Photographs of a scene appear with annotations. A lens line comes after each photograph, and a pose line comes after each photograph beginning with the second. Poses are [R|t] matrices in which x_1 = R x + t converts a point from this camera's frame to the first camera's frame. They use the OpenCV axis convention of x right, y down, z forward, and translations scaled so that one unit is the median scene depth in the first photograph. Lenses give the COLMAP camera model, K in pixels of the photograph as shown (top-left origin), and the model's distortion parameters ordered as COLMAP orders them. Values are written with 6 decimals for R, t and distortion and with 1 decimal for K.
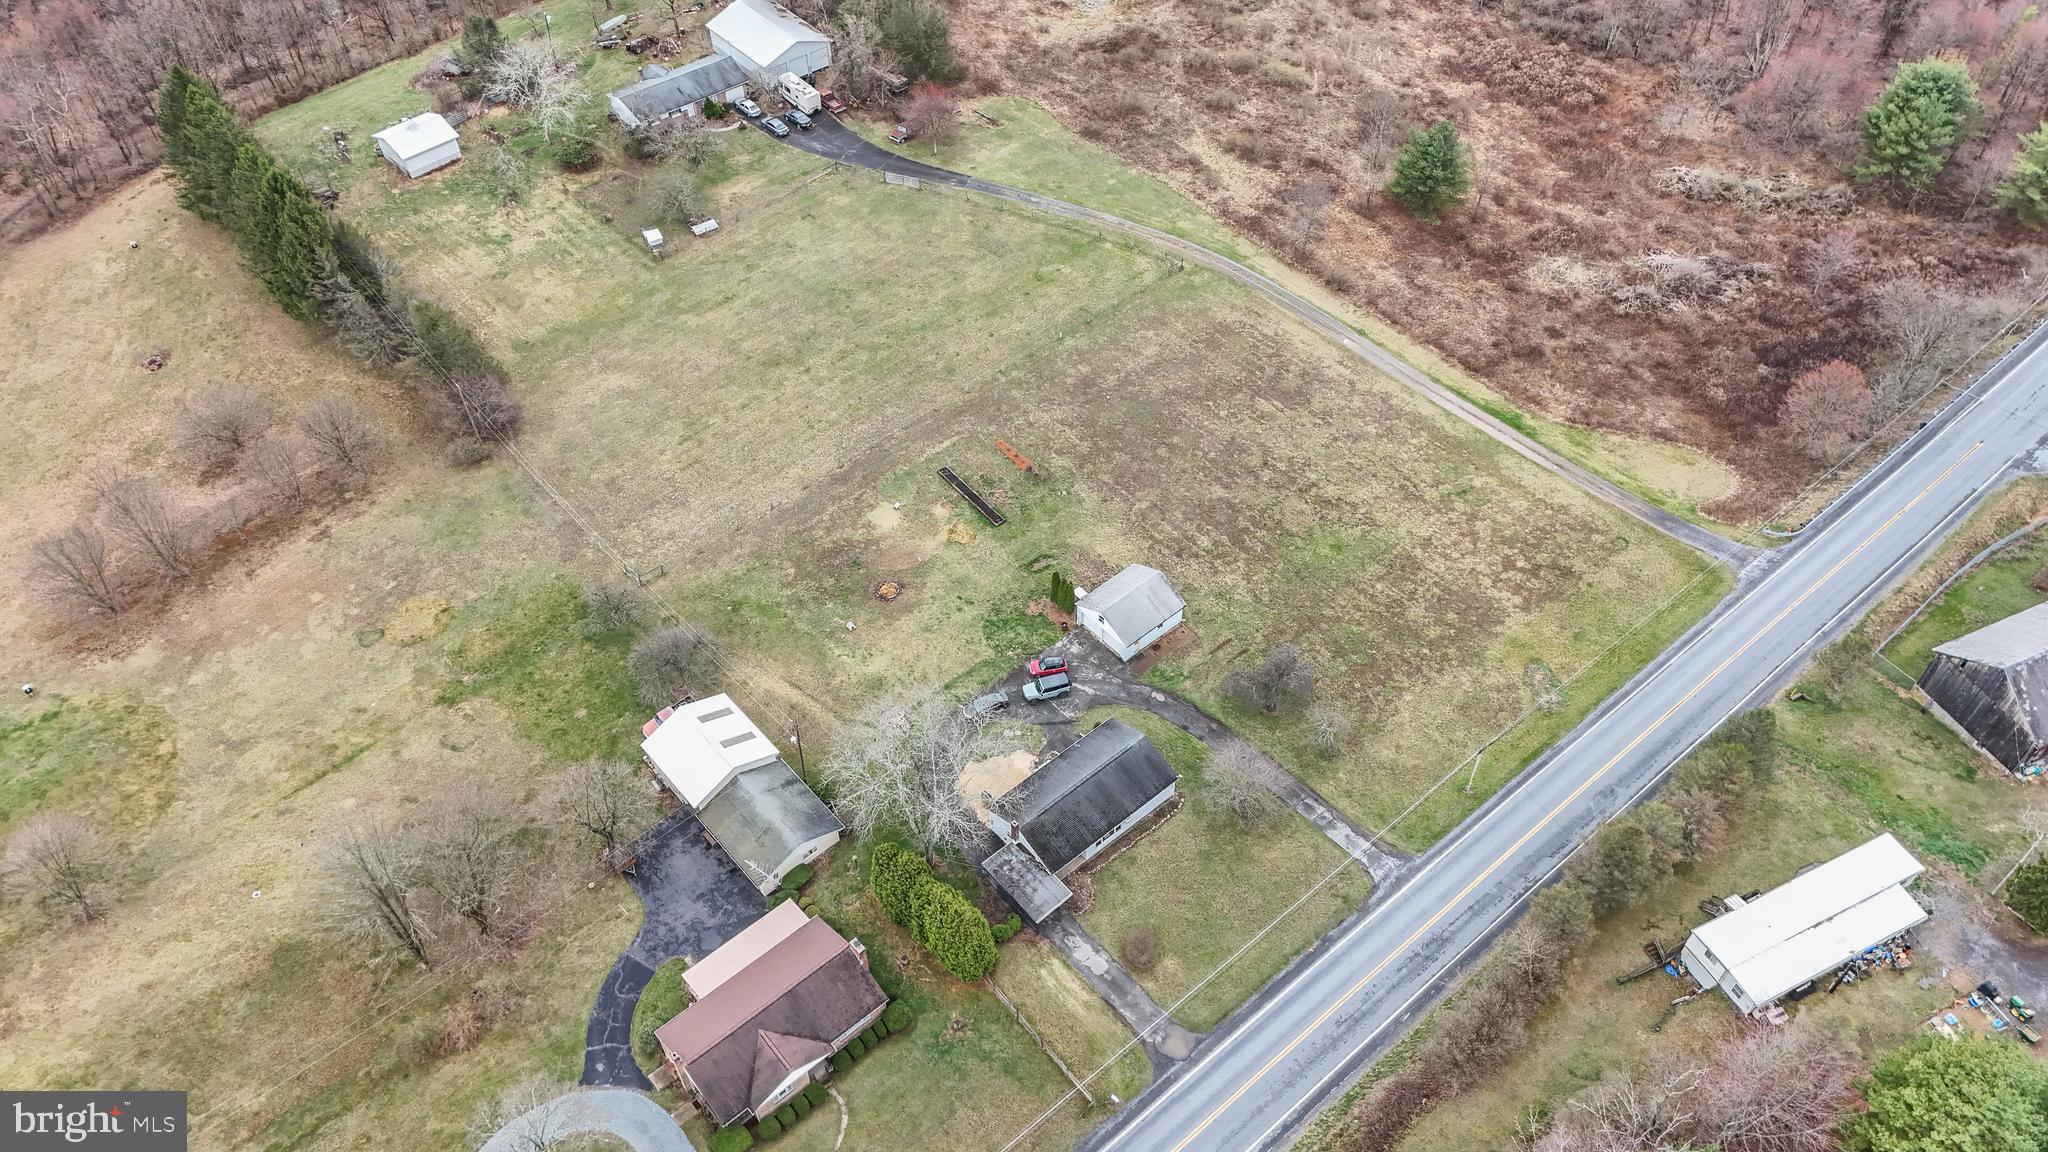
lens RADIAL K [[1495.7, 0, 1018.7], [0, 1495.7, 579.9], [0, 0, 1]] dist [0.094828, -0.094816]
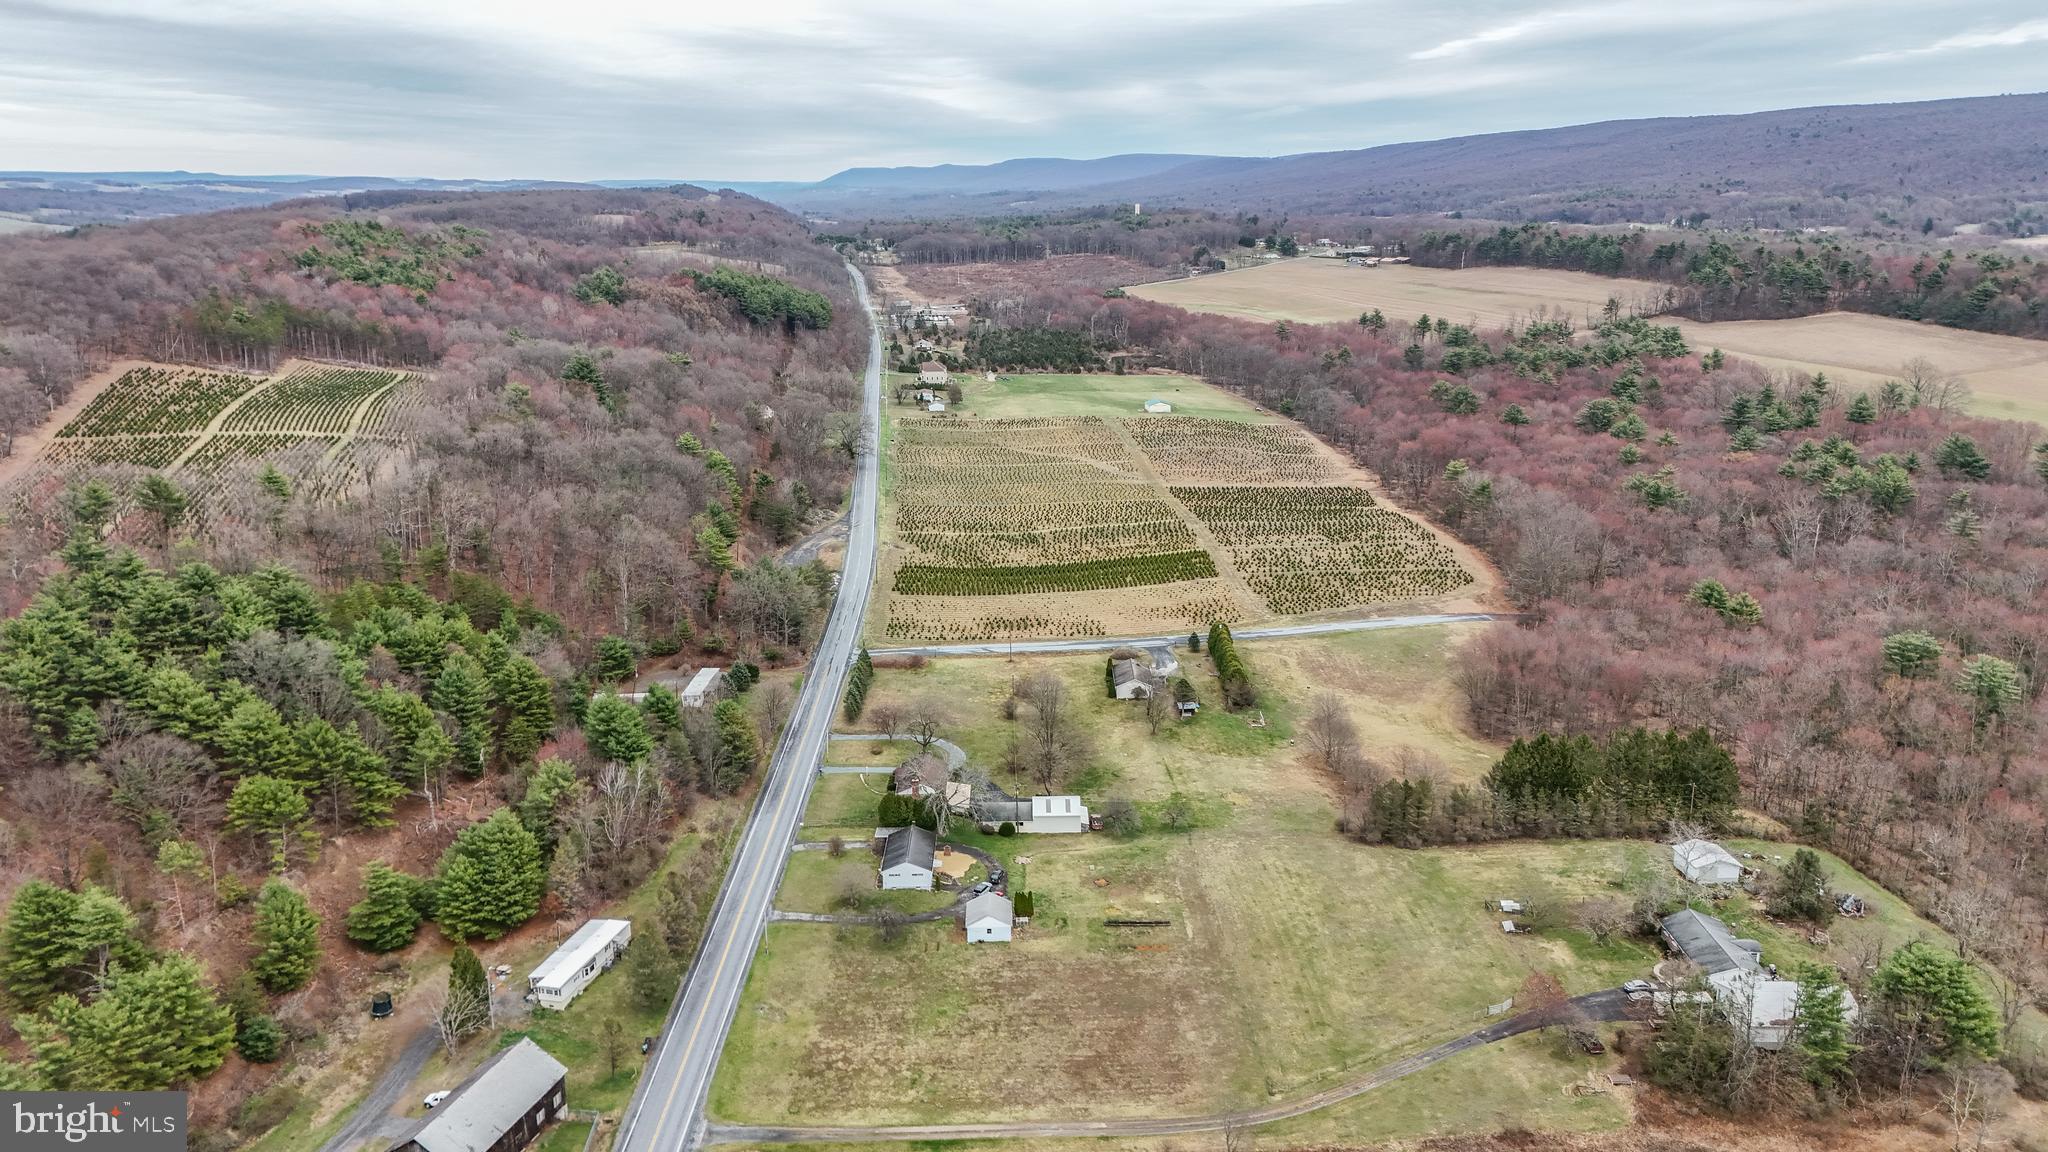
lens RADIAL K [[1495.7, 0, 1023.5], [0, 1495.7, 571.3], [0, 0, 1]] dist [0.094828, -0.094816]
pose [[-0.646666, 0.213060, -0.732412, 1.056610], [-0.552650, 0.530940, 0.642402, -1.133652], [0.525738, 0.820188, -0.225593, 0.968959]]
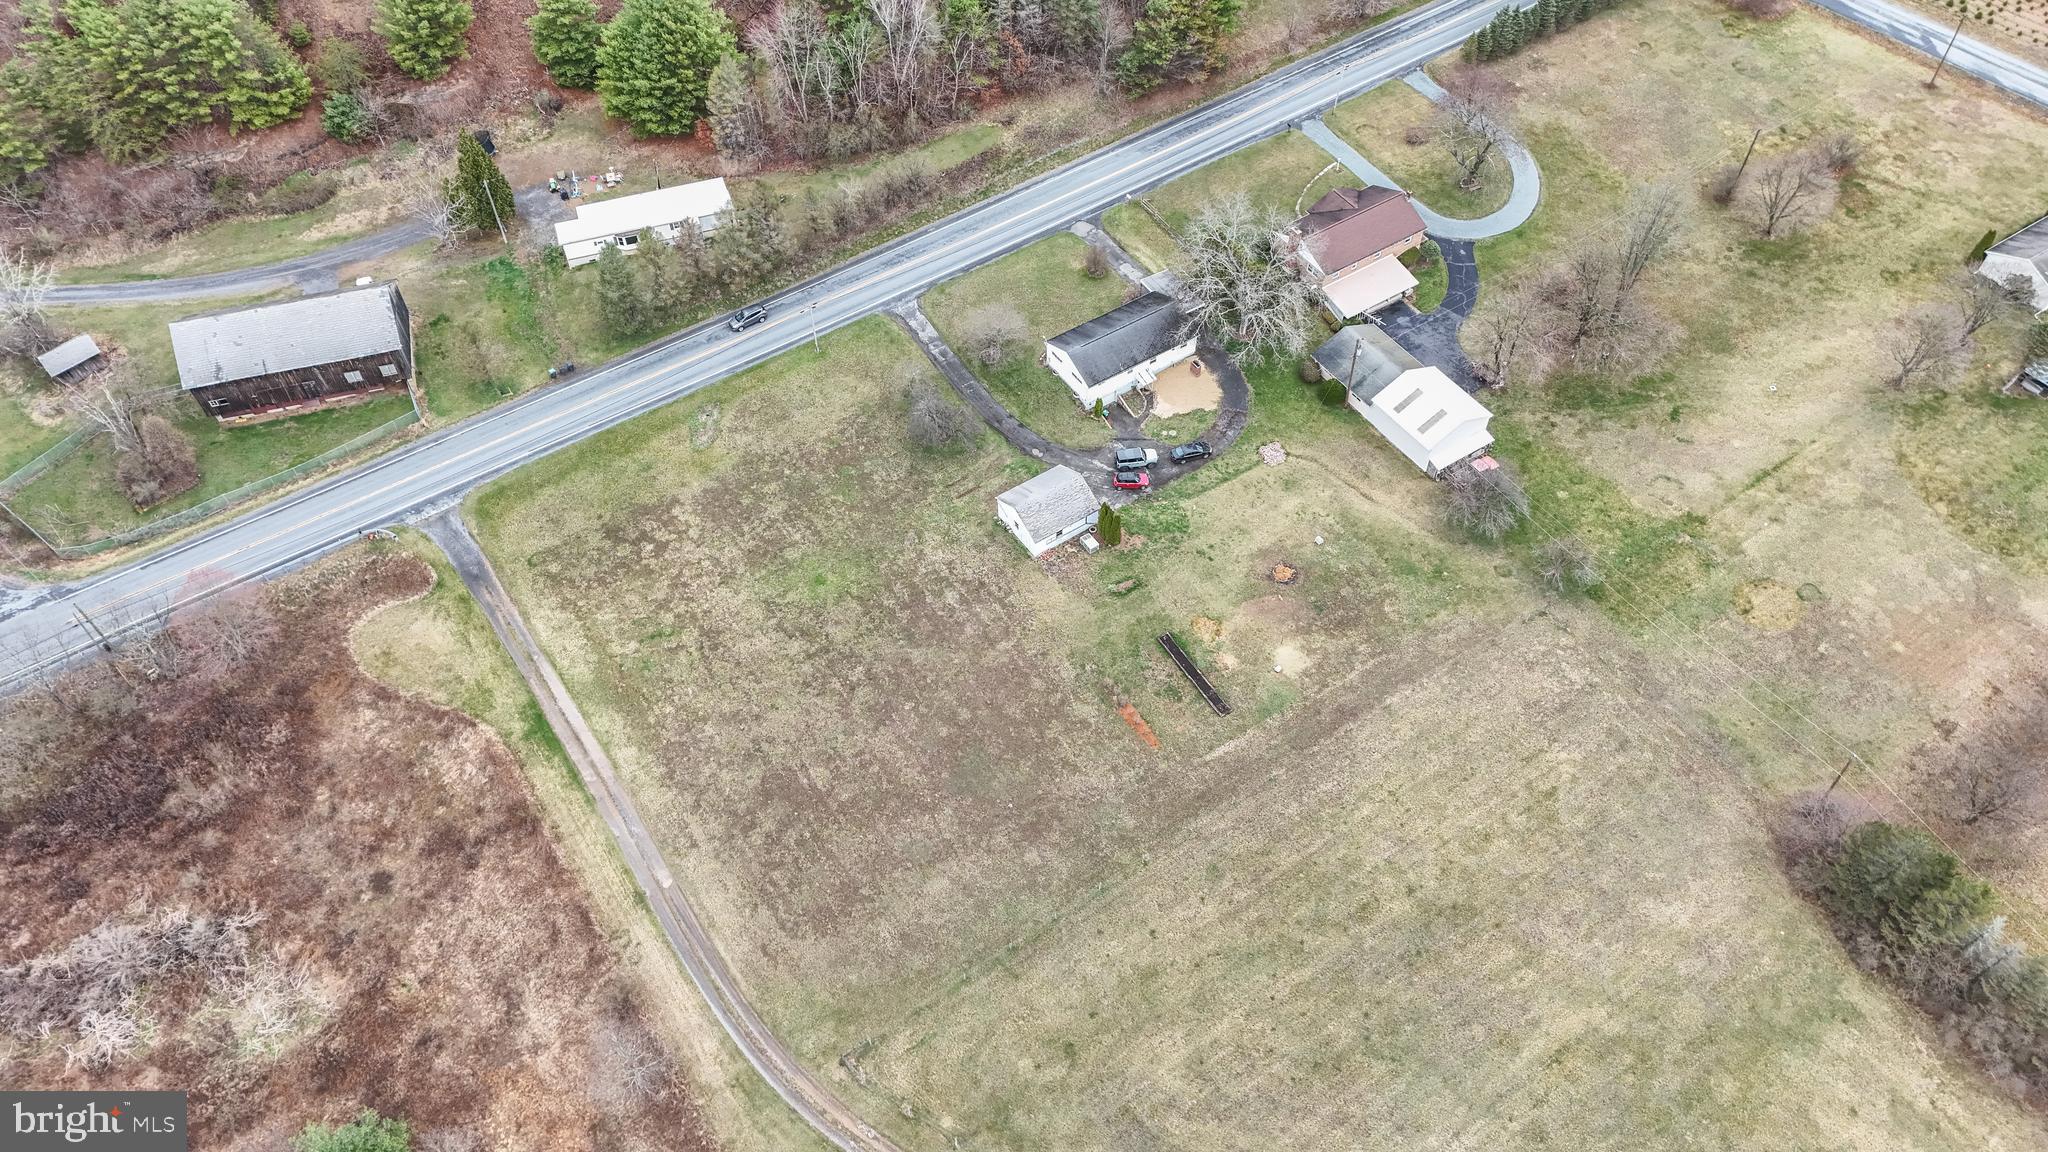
lens RADIAL K [[1495.7, 0, 1022.8], [0, 1495.7, 580.0], [0, 0, 1]] dist [0.094828, -0.094816]
pose [[-0.991033, -0.089508, 0.099207, -0.014083], [0.113016, -0.165426, 0.979725, -0.908386], [-0.071282, 0.982152, 0.174059, 0.780759]]
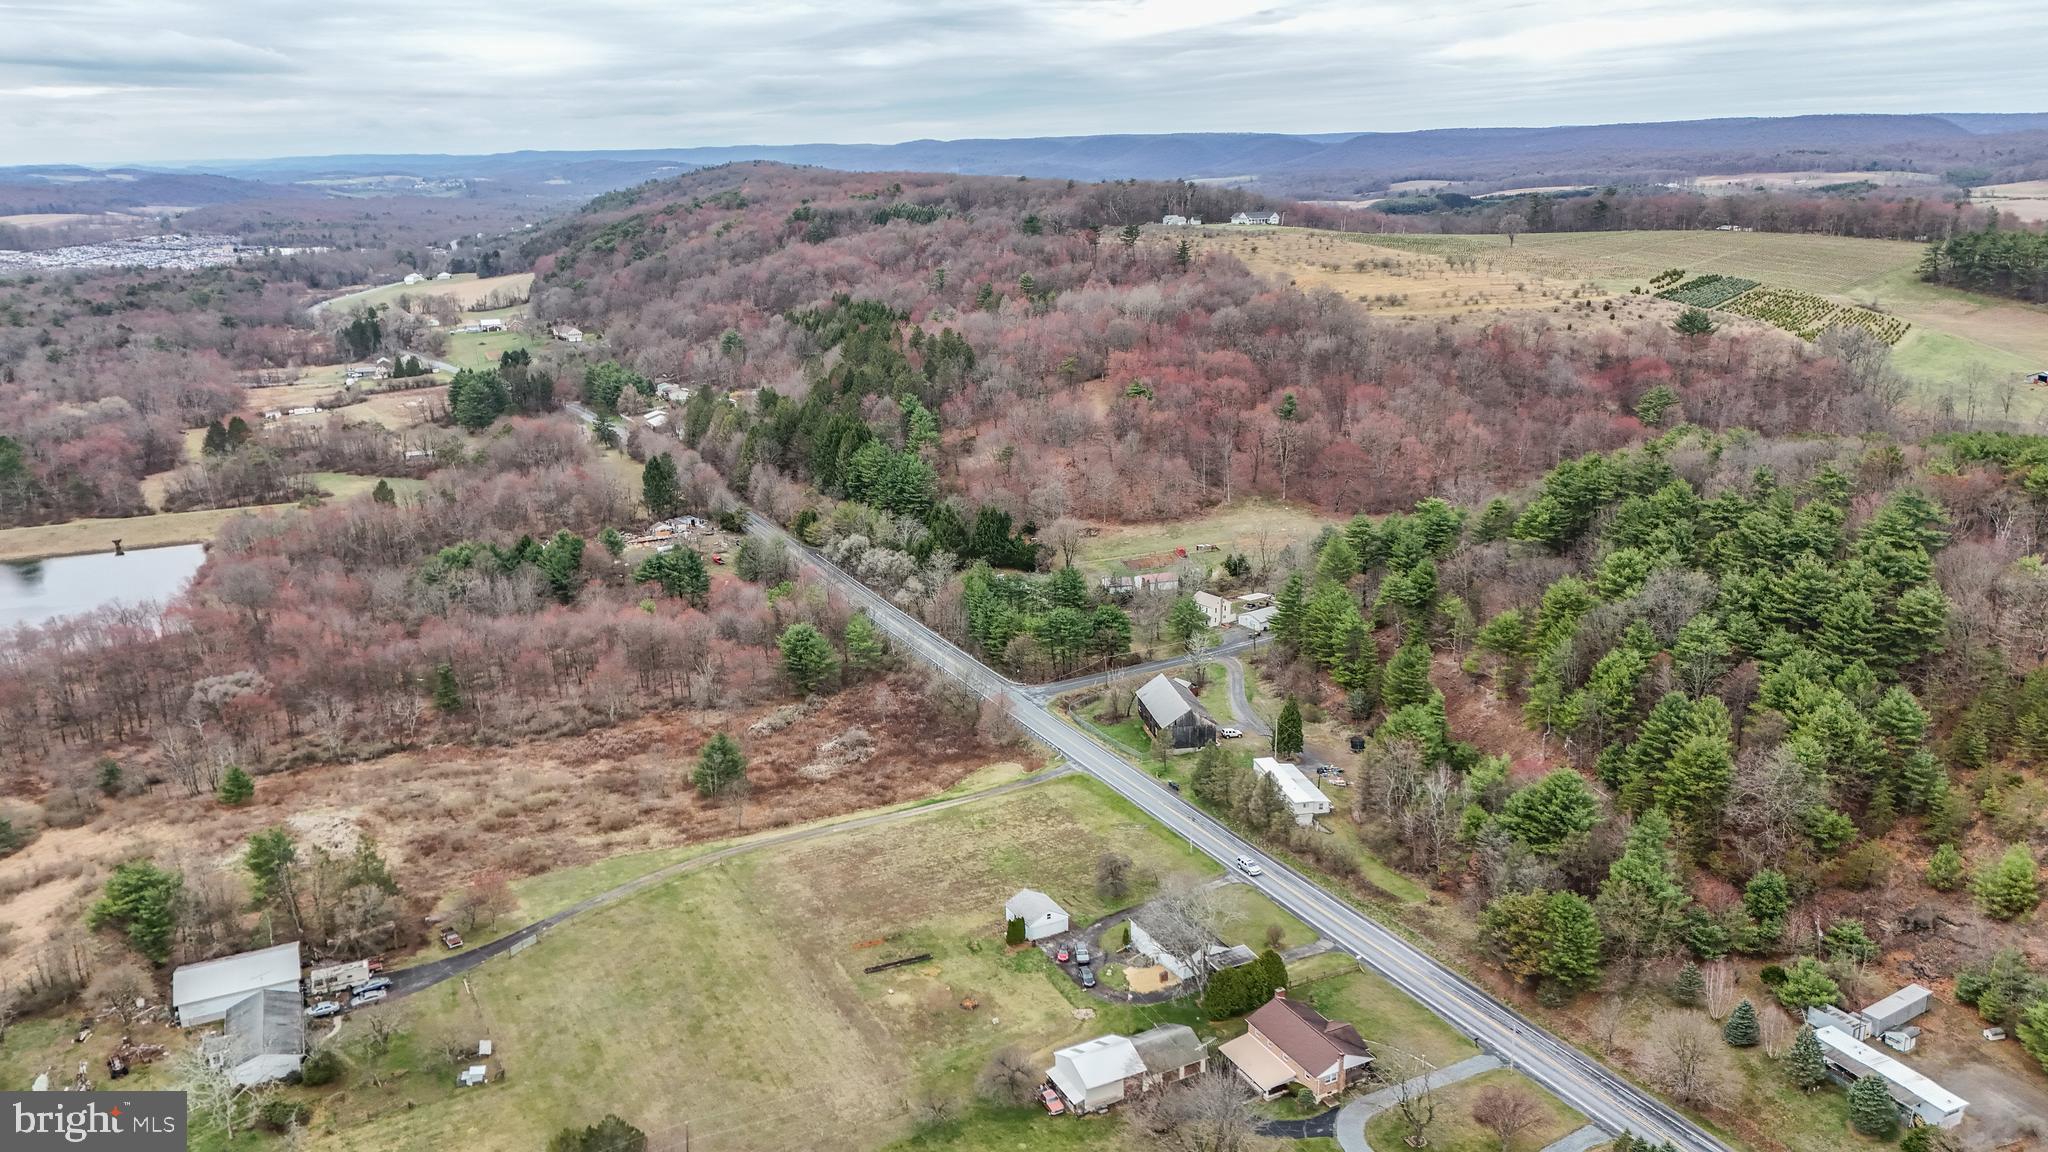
lens RADIAL K [[1495.7, 0, 1018.7], [0, 1495.7, 568.9], [0, 0, 1]] dist [0.094828, -0.094816]
pose [[0.237355, -0.249737, 0.938772, -1.213997], [0.726346, 0.687329, -0.000799, -0.223042], [-0.645046, 0.682063, 0.344537, 0.182682]]
